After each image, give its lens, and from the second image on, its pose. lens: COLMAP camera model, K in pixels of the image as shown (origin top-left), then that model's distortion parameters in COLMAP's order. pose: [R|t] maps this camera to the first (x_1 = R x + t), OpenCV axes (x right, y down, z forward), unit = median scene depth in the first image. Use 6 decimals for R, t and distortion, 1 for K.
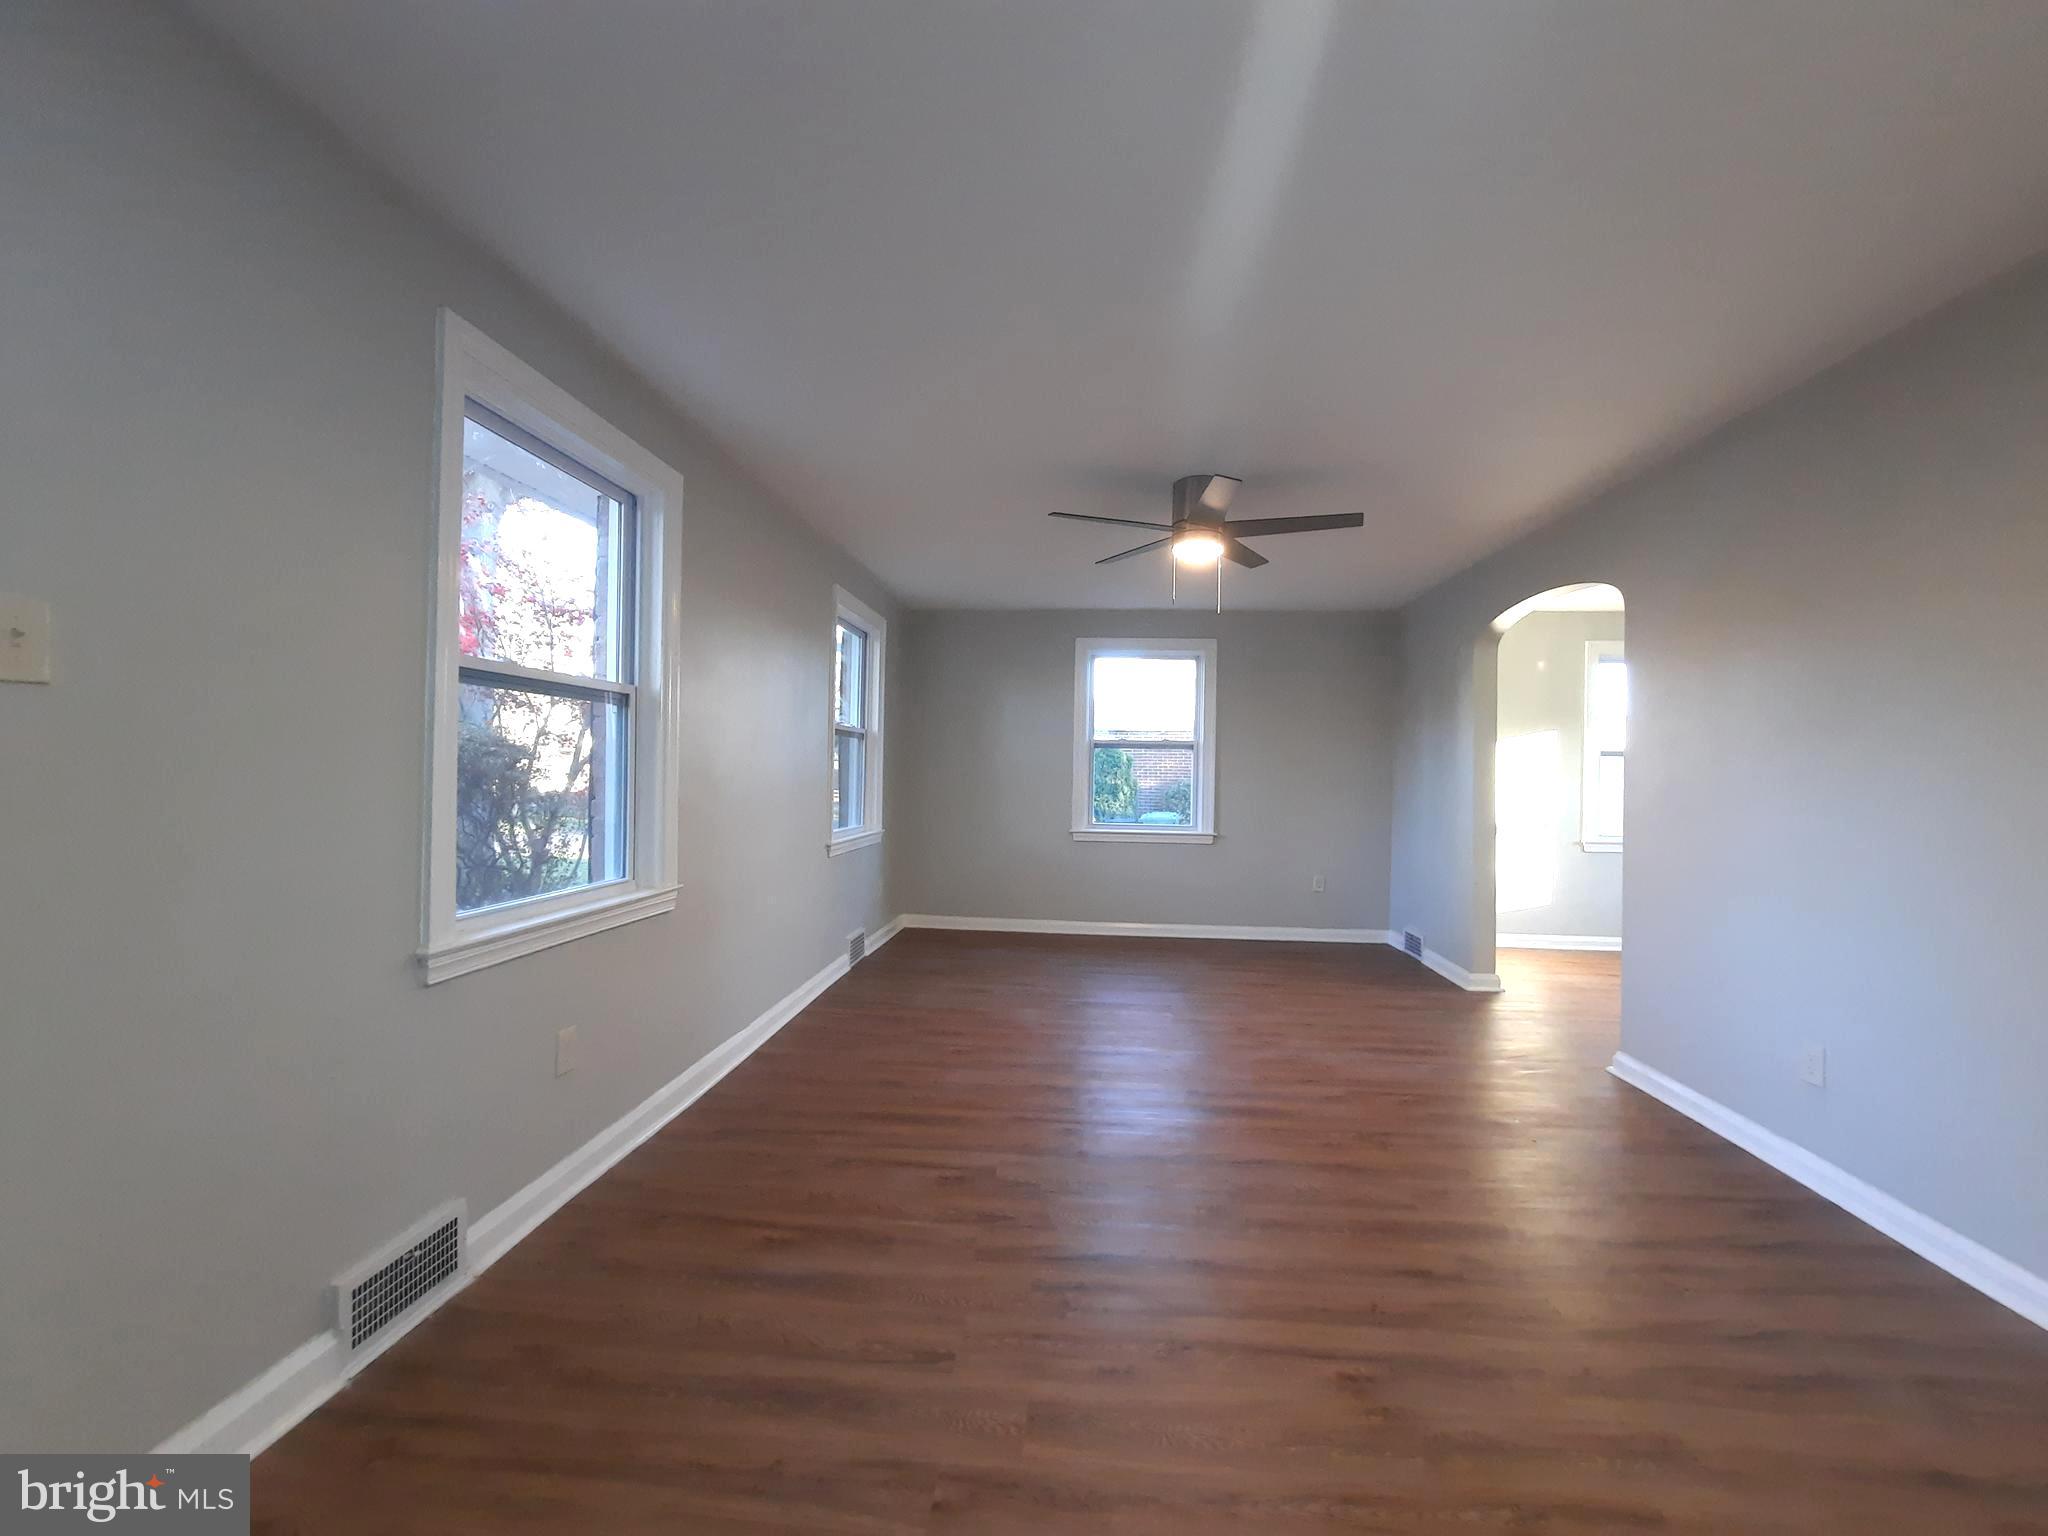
lens RADIAL K [[820.3, 0, 1034.2], [0, 820.3, 766.5], [0, 0, 1]] dist [-0.009618, 0.001121]
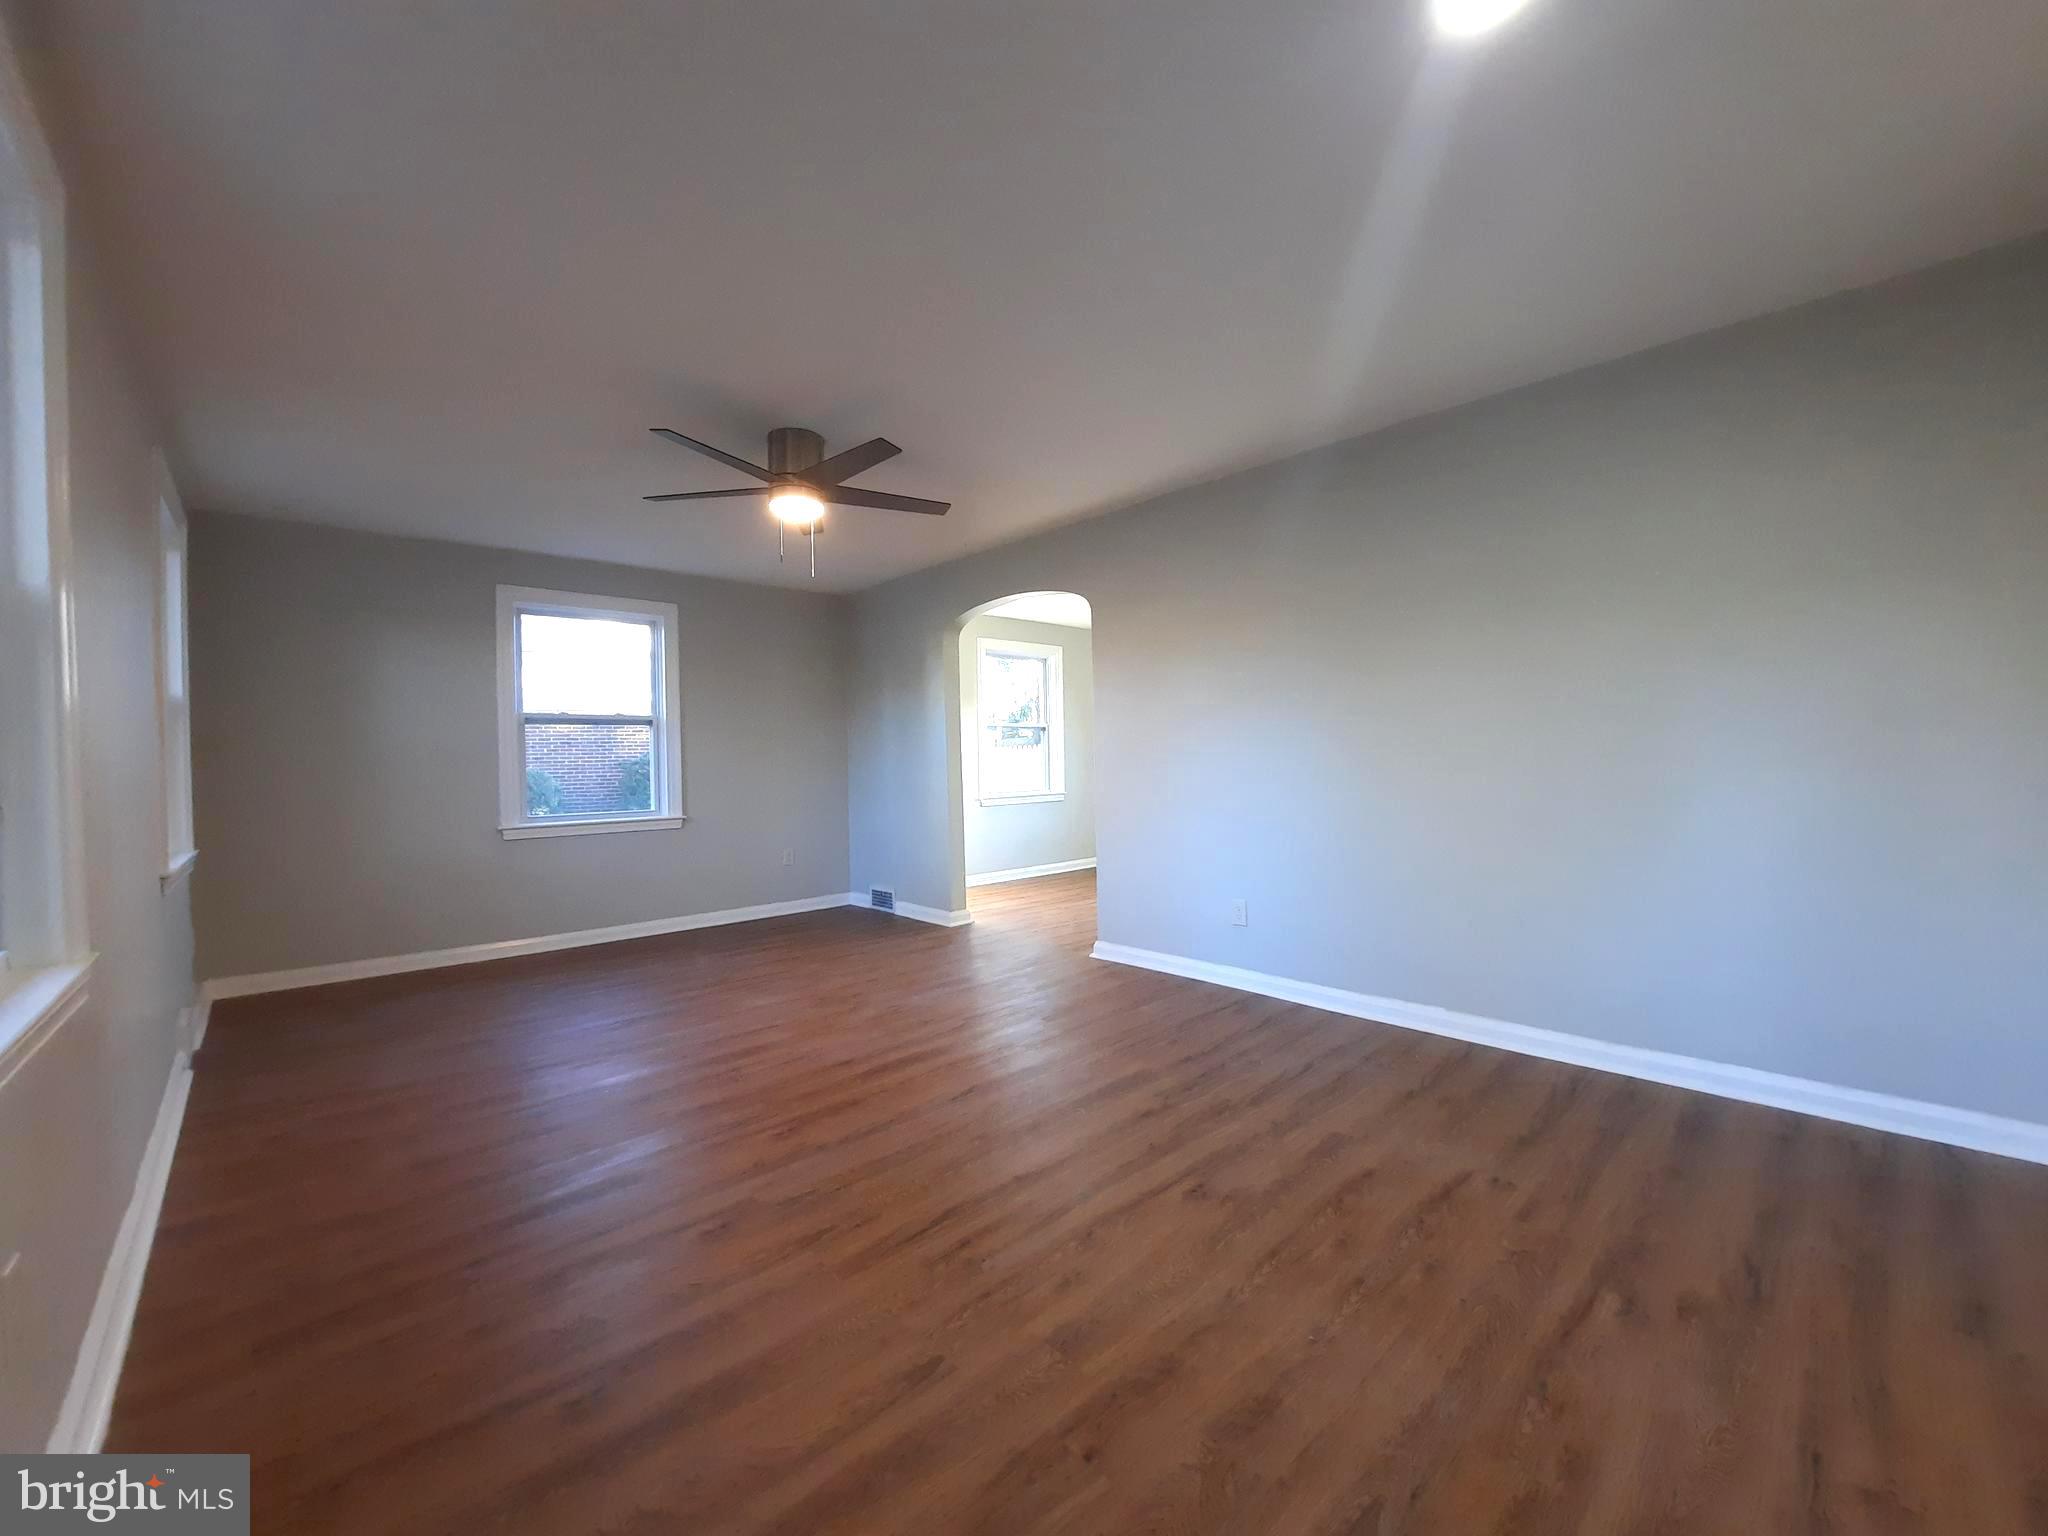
lens RADIAL K [[820.3, 0, 1035.8], [0, 820.3, 767.8], [0, 0, 1]] dist [-0.009618, 0.001121]
pose [[0.668507, -0.036437, 0.742813, -0.257301], [0.024903, 0.999336, 0.026609, 0.016432], [-0.743289, 0.000710, 0.668970, 0.117433]]
